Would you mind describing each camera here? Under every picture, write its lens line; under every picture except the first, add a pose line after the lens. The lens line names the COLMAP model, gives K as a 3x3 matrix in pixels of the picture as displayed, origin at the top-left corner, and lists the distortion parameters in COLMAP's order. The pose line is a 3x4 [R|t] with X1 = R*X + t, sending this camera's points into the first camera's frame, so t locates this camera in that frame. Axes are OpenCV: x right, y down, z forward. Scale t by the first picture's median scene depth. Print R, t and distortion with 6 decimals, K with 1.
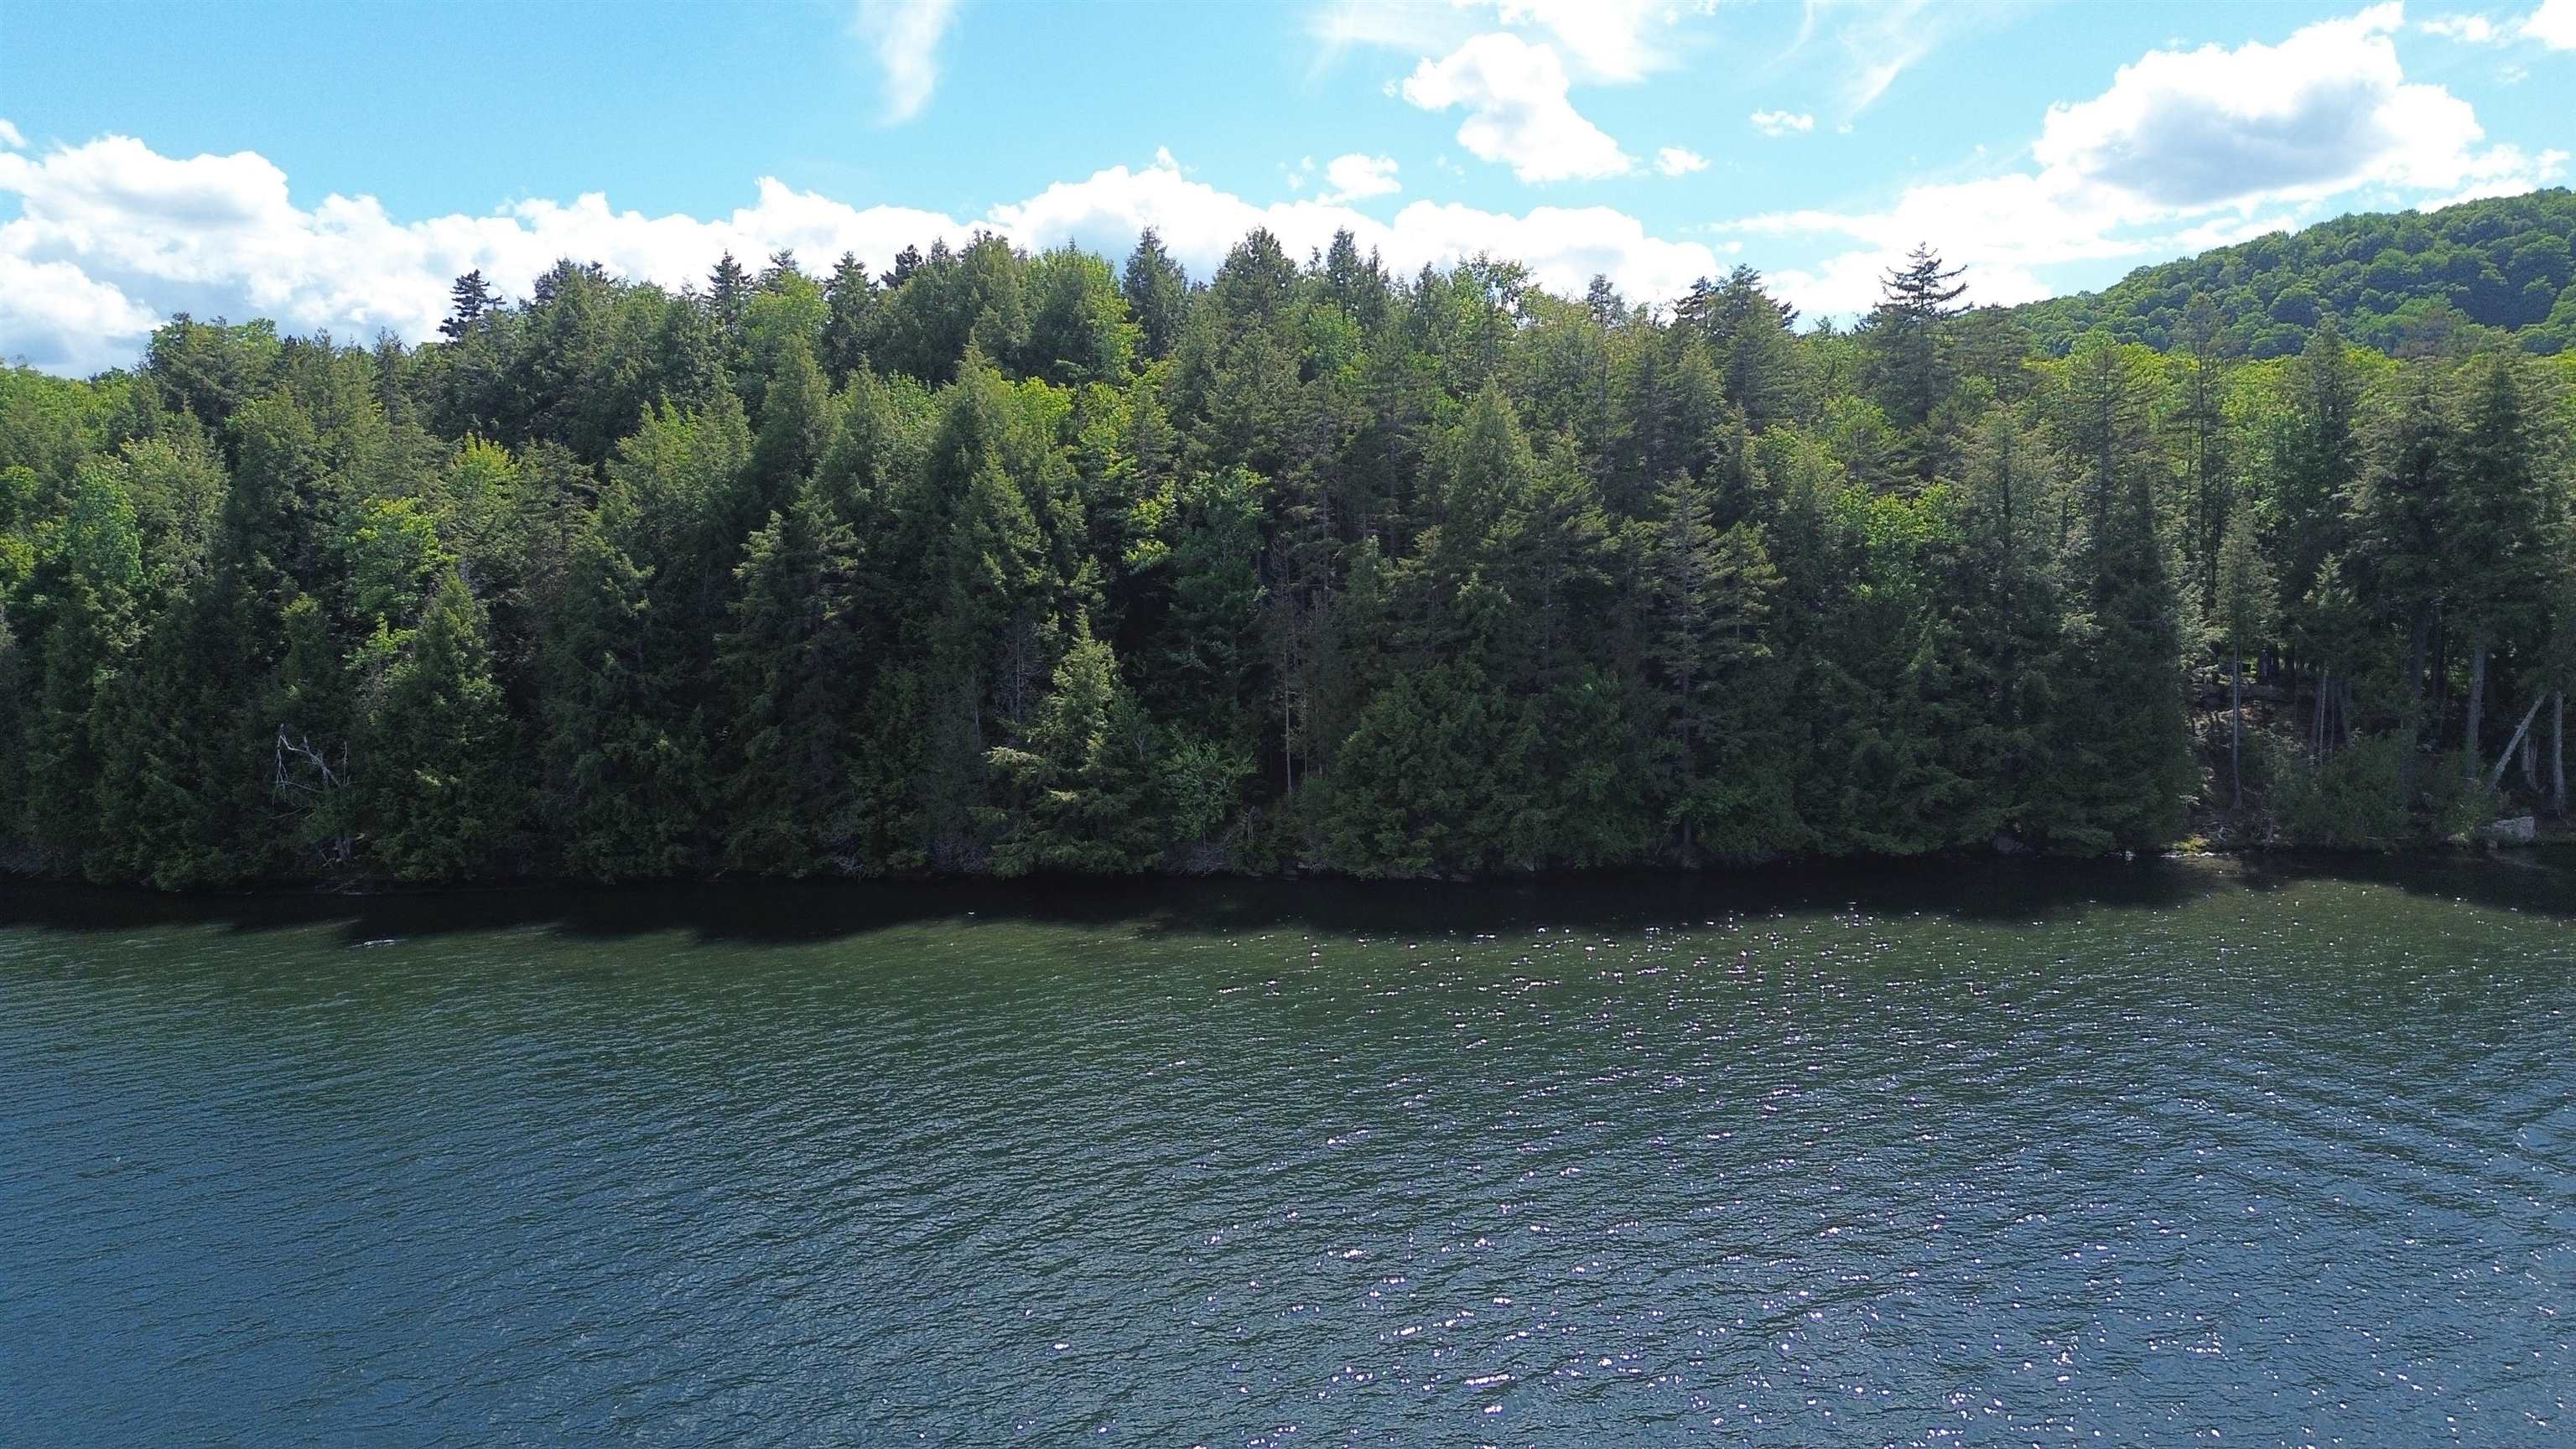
lens RADIAL K [[1846.5, 0, 1299.5], [0, 1846.5, 727.0], [0, 0, 1]] dist [0.068396, -0.053801]
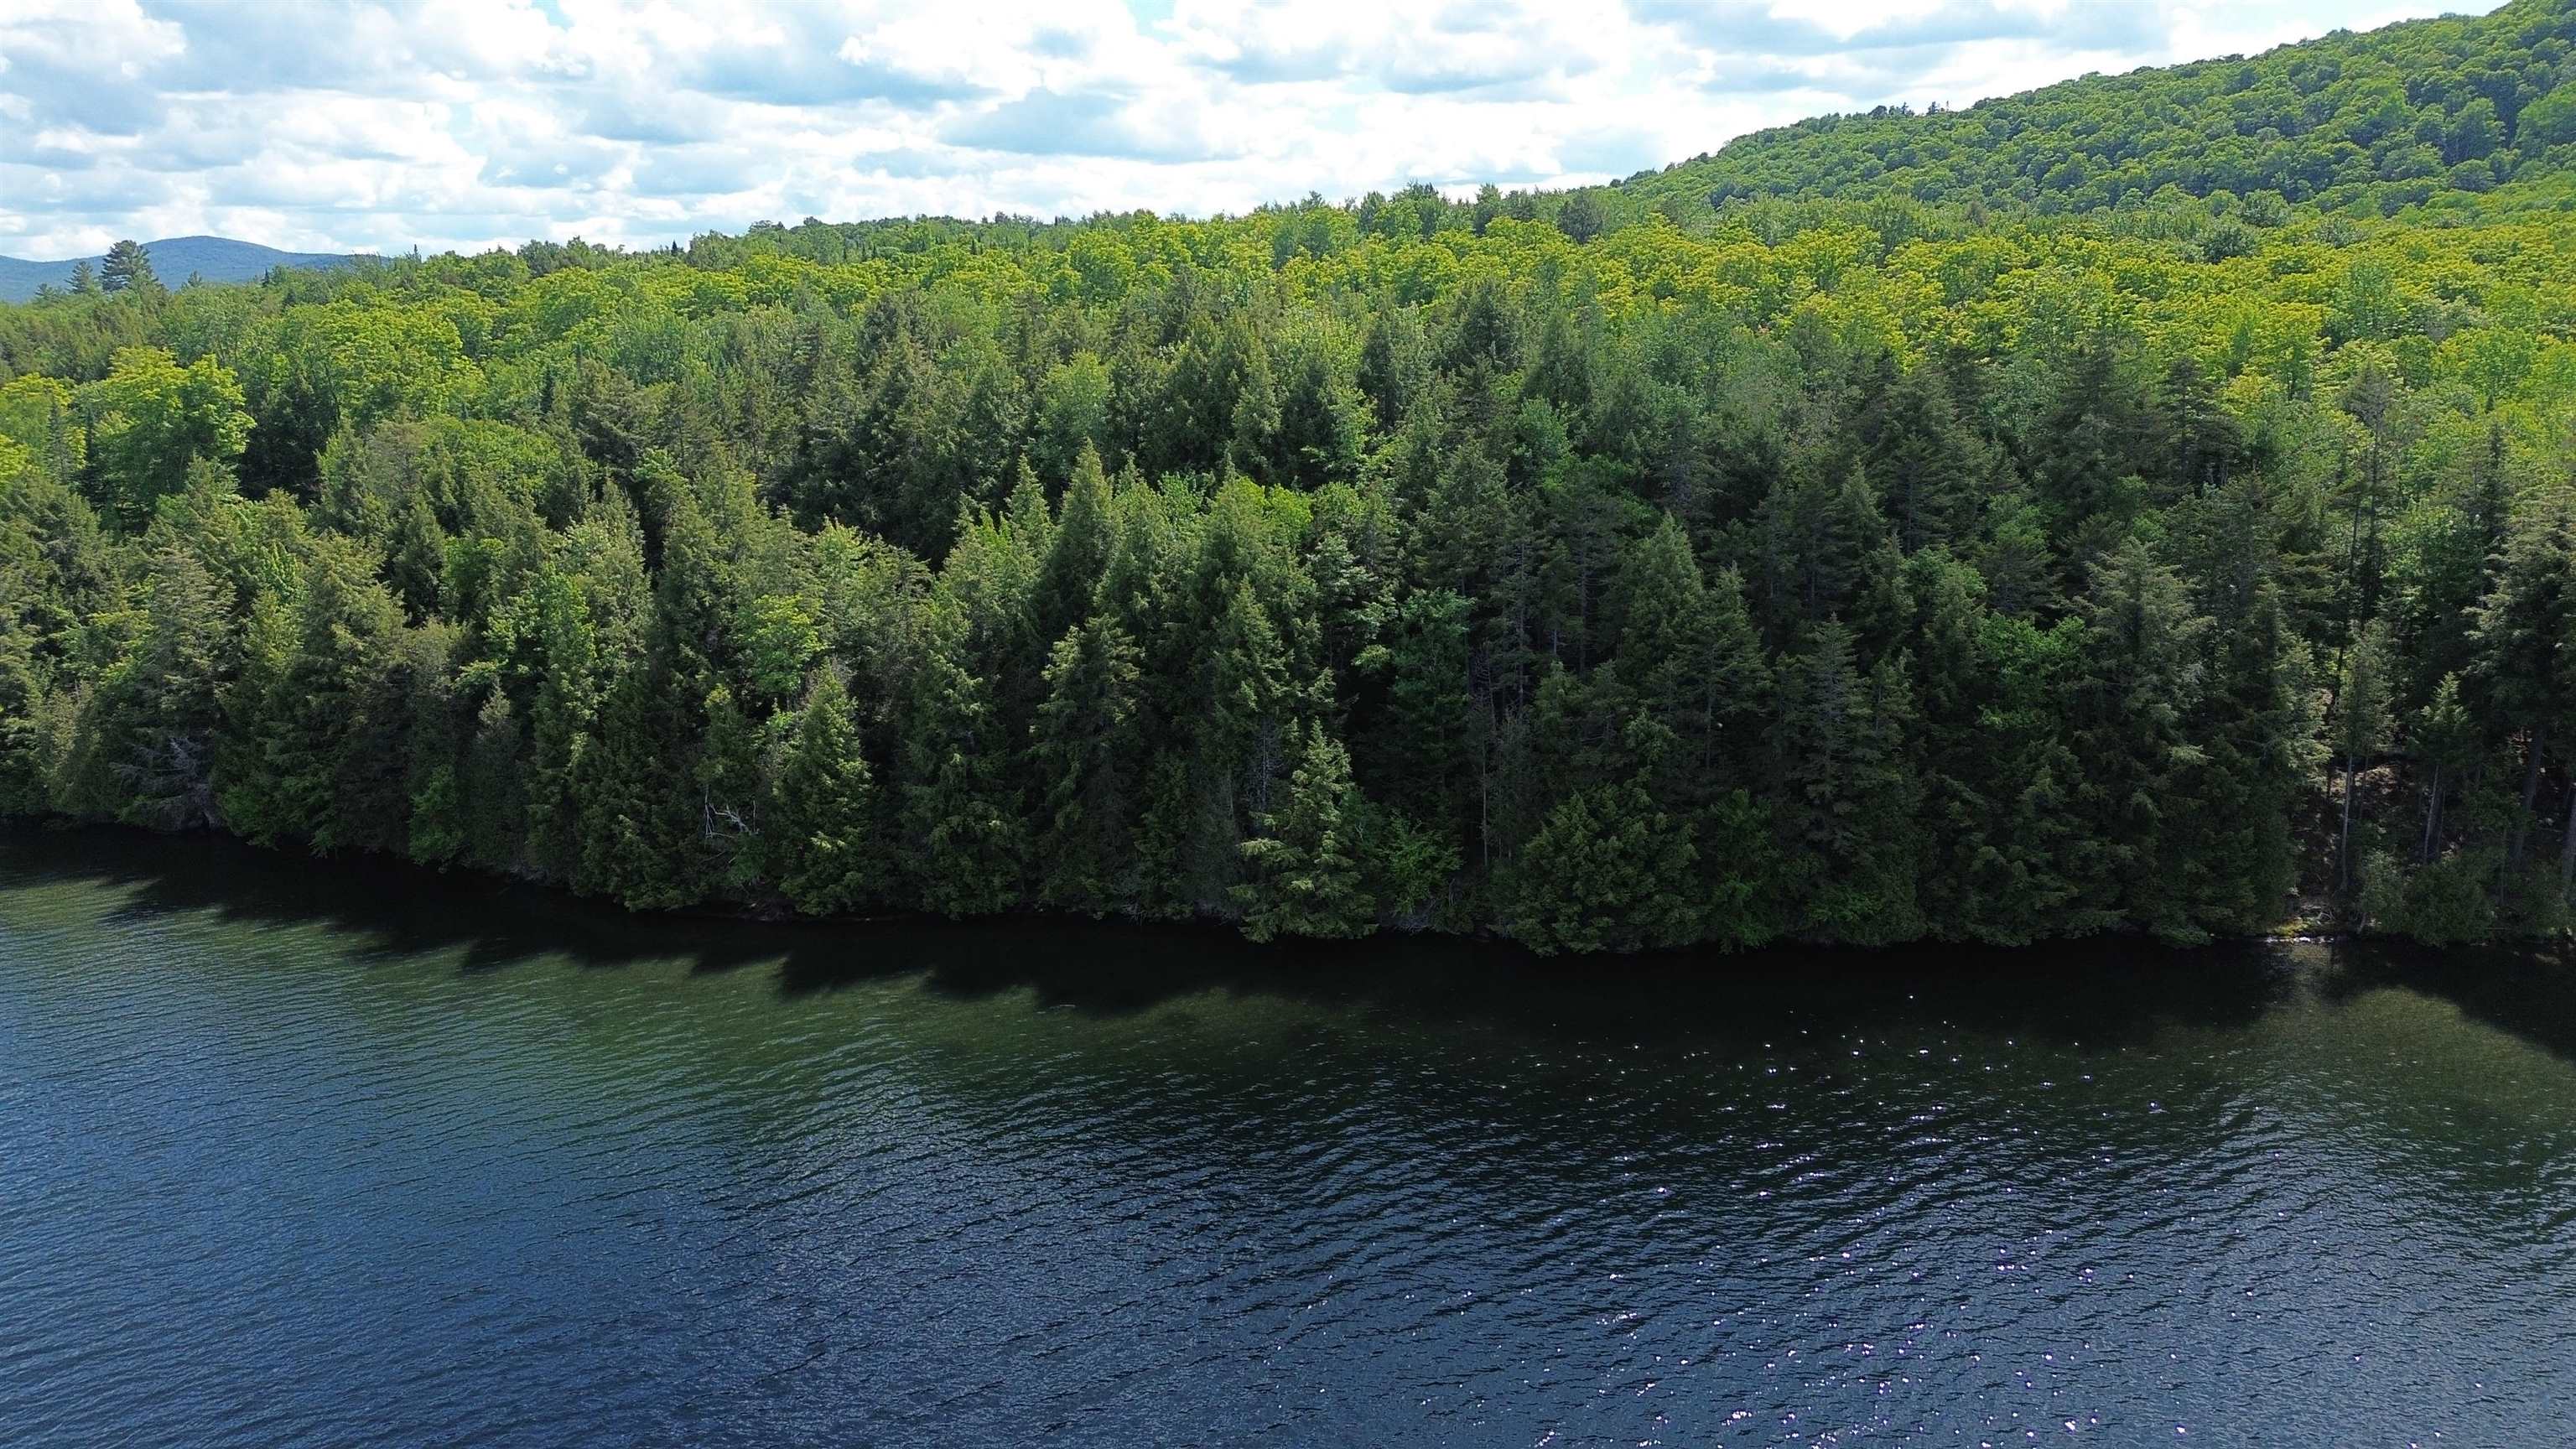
lens RADIAL K [[1827.3, 0, 1288.0], [0, 1827.3, 724.5], [0, 0, 1]] dist [0.077364, -0.064278]
pose [[0.989359, 0.025613, -0.143225, 0.035389], [-0.003959, 0.988758, 0.149472, -0.236782], [0.145443, -0.147314, 0.978338, -0.182155]]
